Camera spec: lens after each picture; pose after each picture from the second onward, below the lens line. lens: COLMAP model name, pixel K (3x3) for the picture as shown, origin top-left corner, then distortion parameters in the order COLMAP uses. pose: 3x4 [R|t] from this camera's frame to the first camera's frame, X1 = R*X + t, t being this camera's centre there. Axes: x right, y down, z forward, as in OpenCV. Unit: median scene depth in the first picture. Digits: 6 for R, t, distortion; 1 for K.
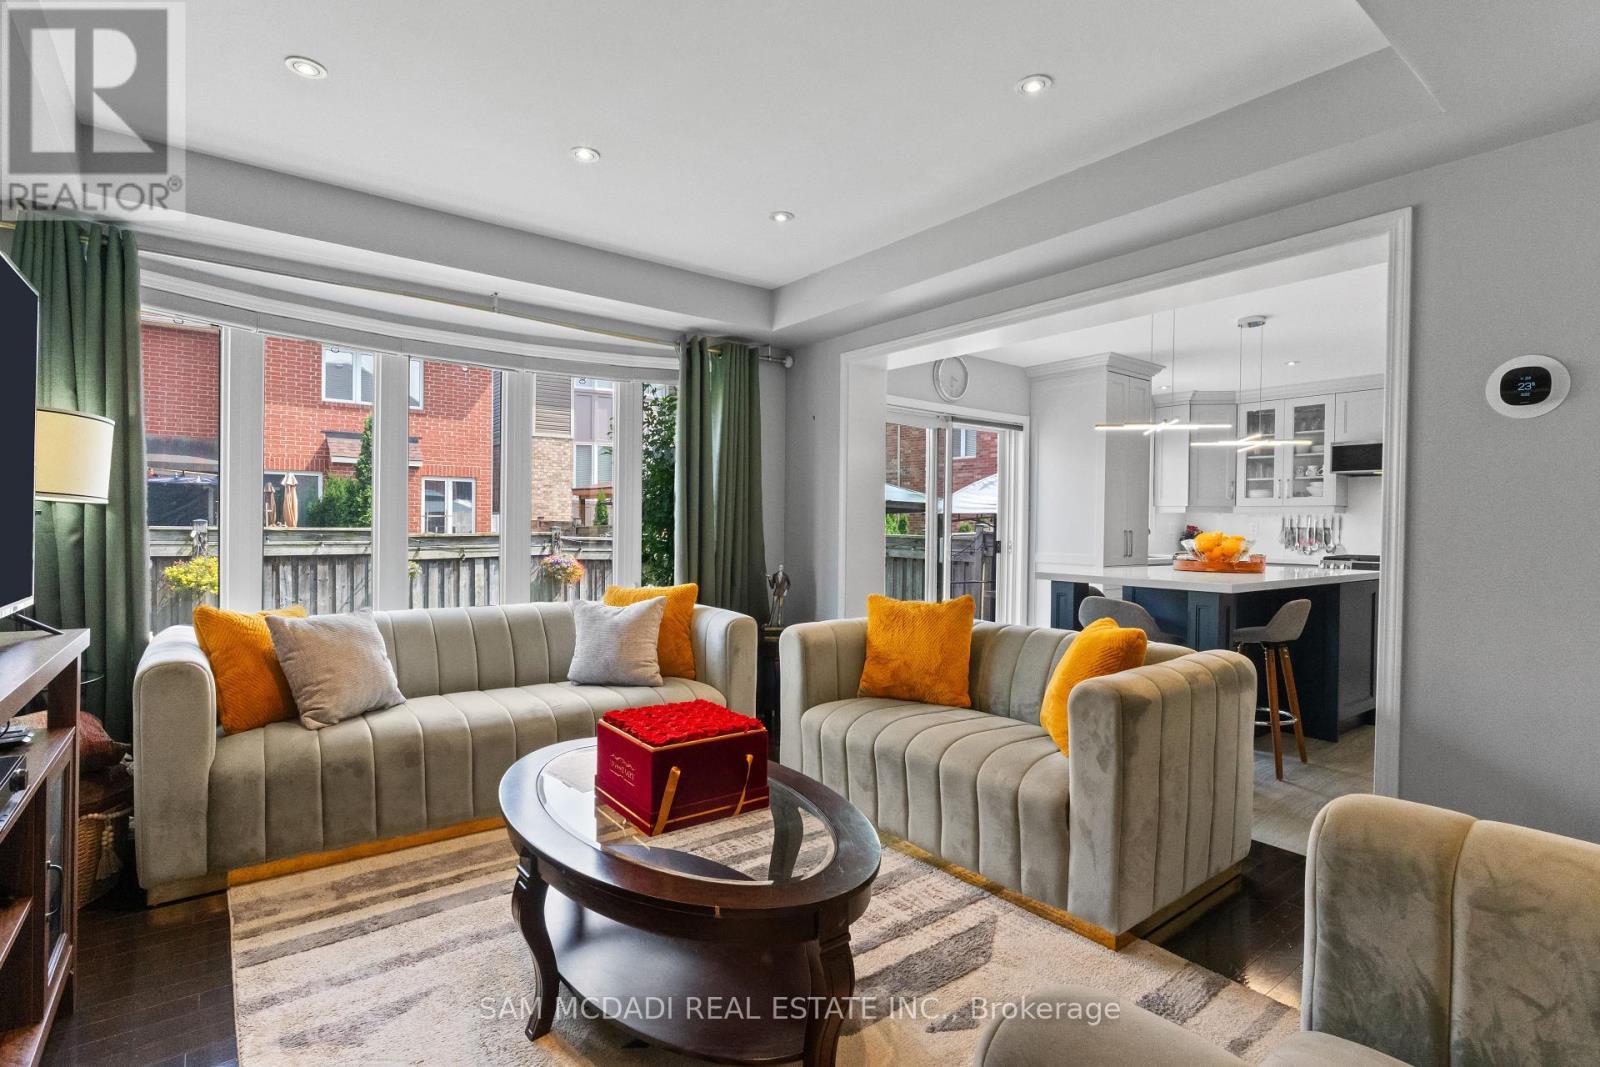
lens RADIAL K [[751.0, 0, 800.0], [0, 751.0, 533.5], [0, 0, 1]] dist [0.001602, 0.000078]
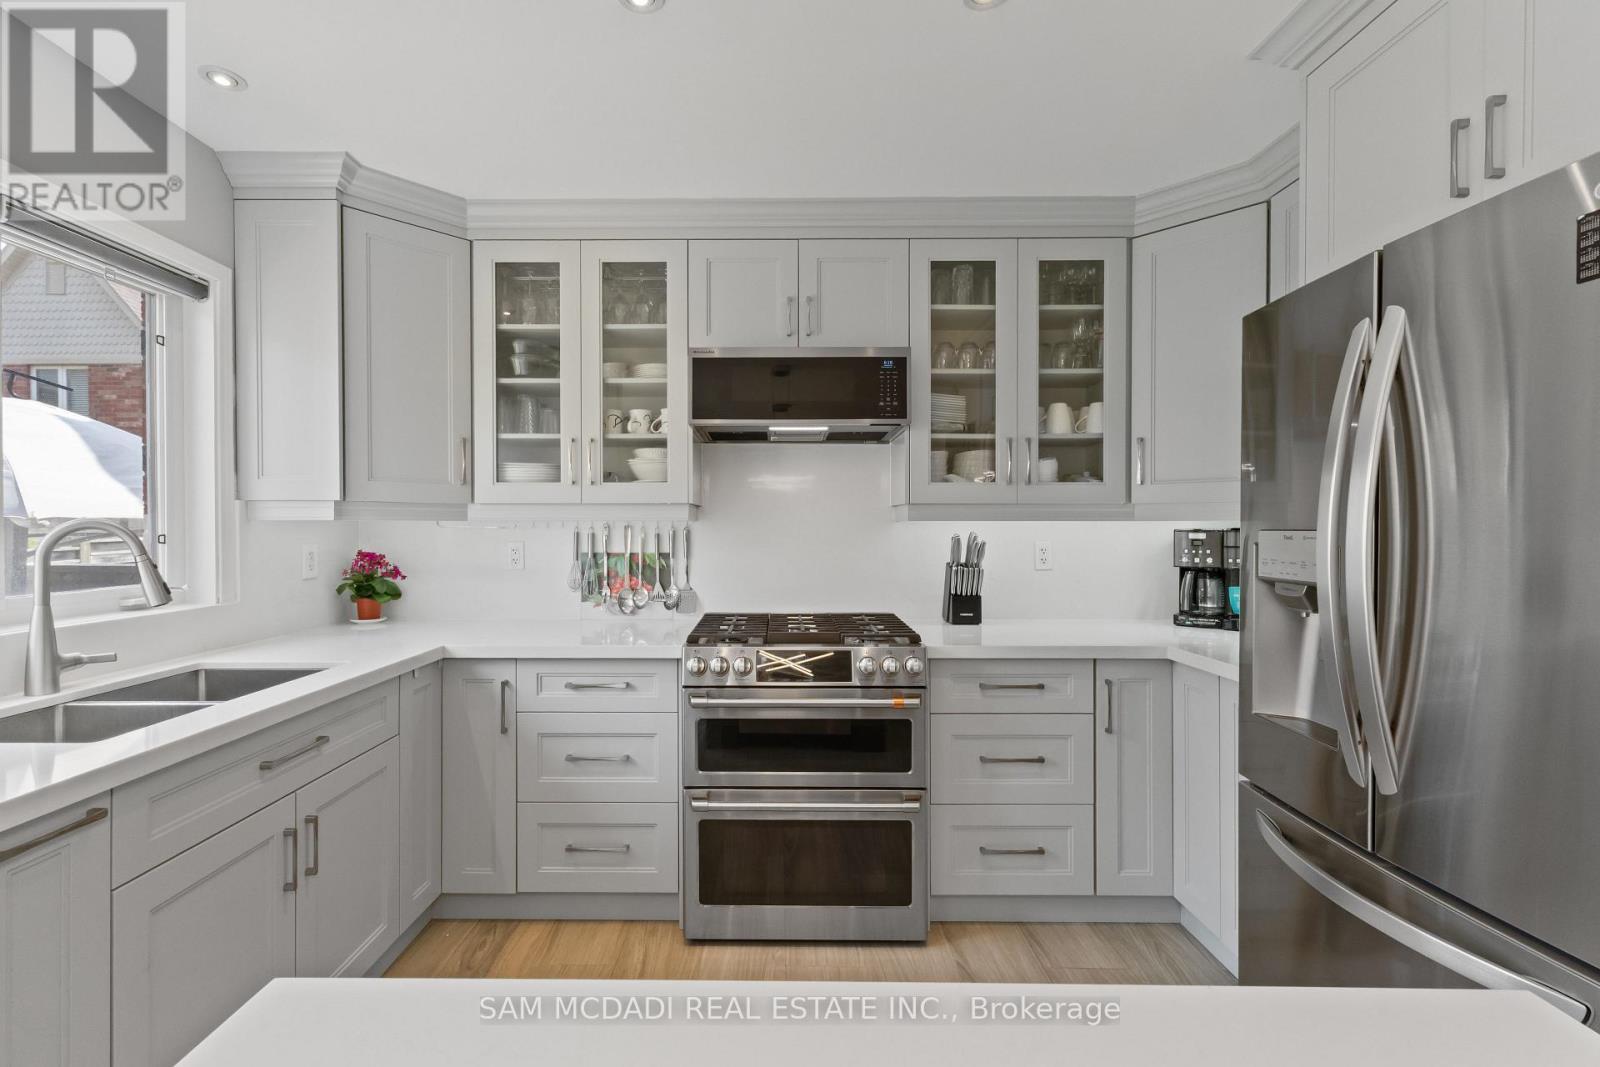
lens RADIAL K [[723.7, 0, 798.5], [0, 723.7, 538.1], [0, 0, 1]] dist [-0.003416, -0.000238]
pose [[0.593823, -0.022539, 0.804280, 0.398763], [0.017816, 0.999731, 0.014862, -0.021804], [-0.804398, 0.005503, 0.594065, 0.676290]]
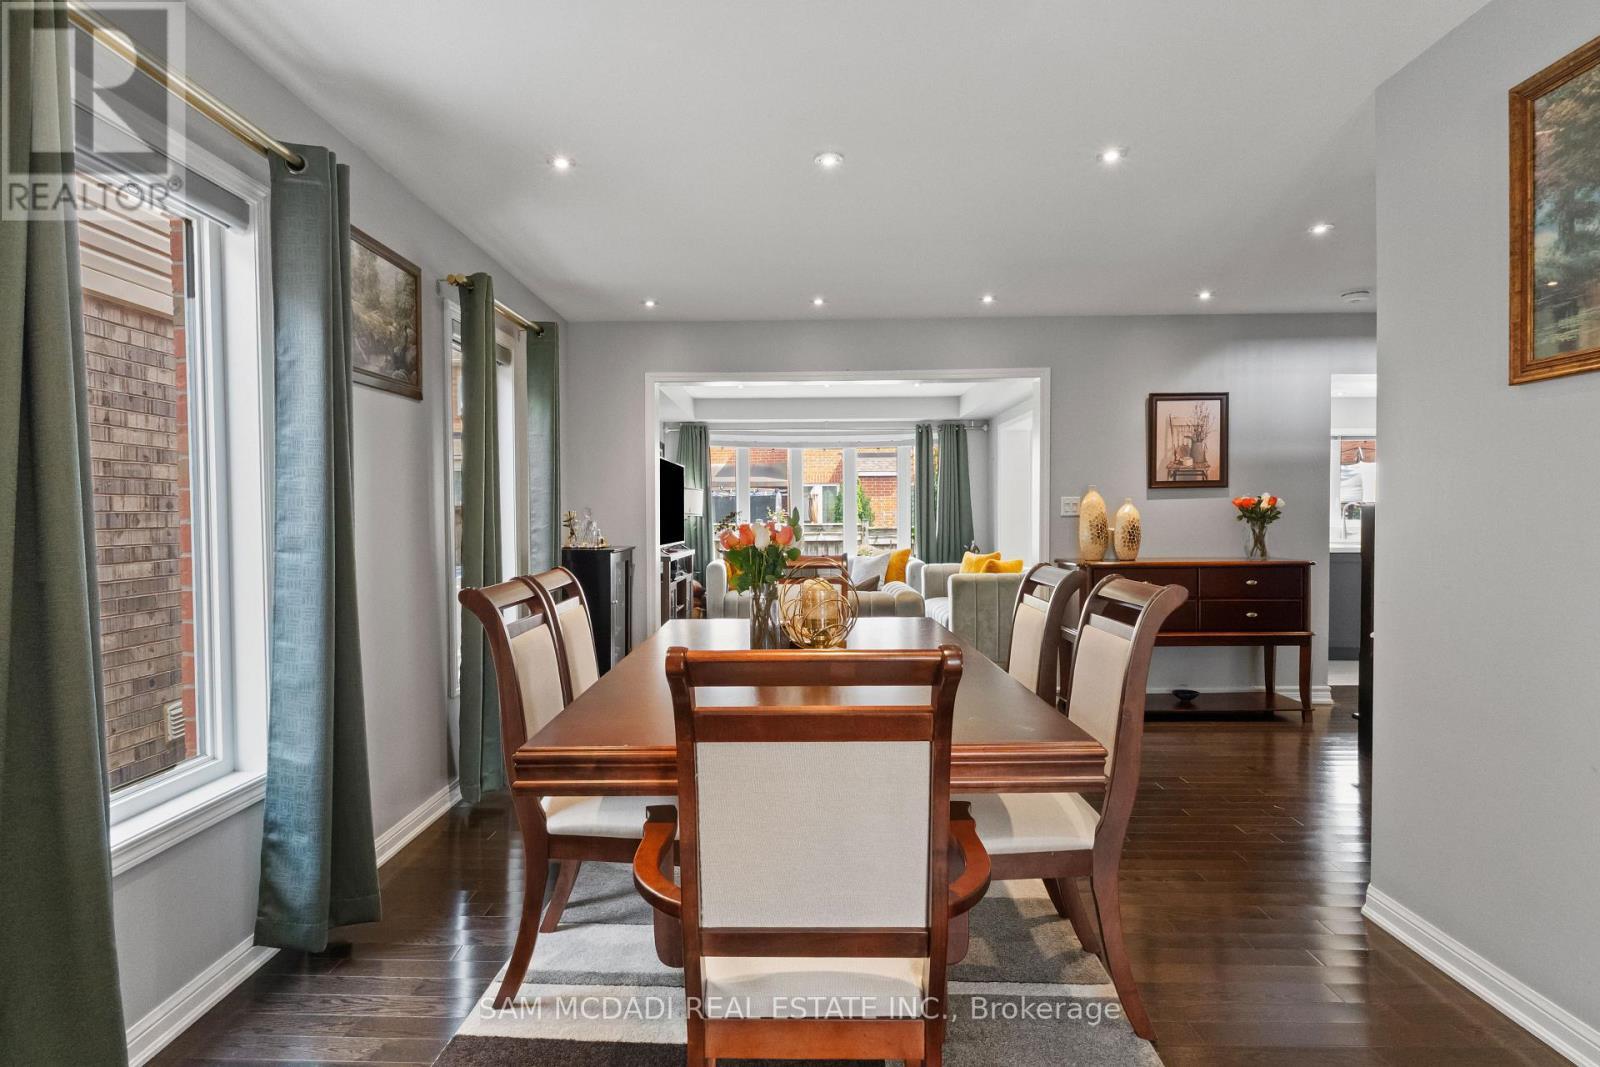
lens RADIAL K [[780.7, 0, 800.0], [0, 780.7, 533.5], [0, 0, 1]] dist [0.001267, 0.000070]
pose [[0.790260, -0.002211, -0.612768, 0.520815], [0.007274, 0.999957, 0.005773, 0.005917], [0.612729, -0.009019, 0.790242, -0.494577]]
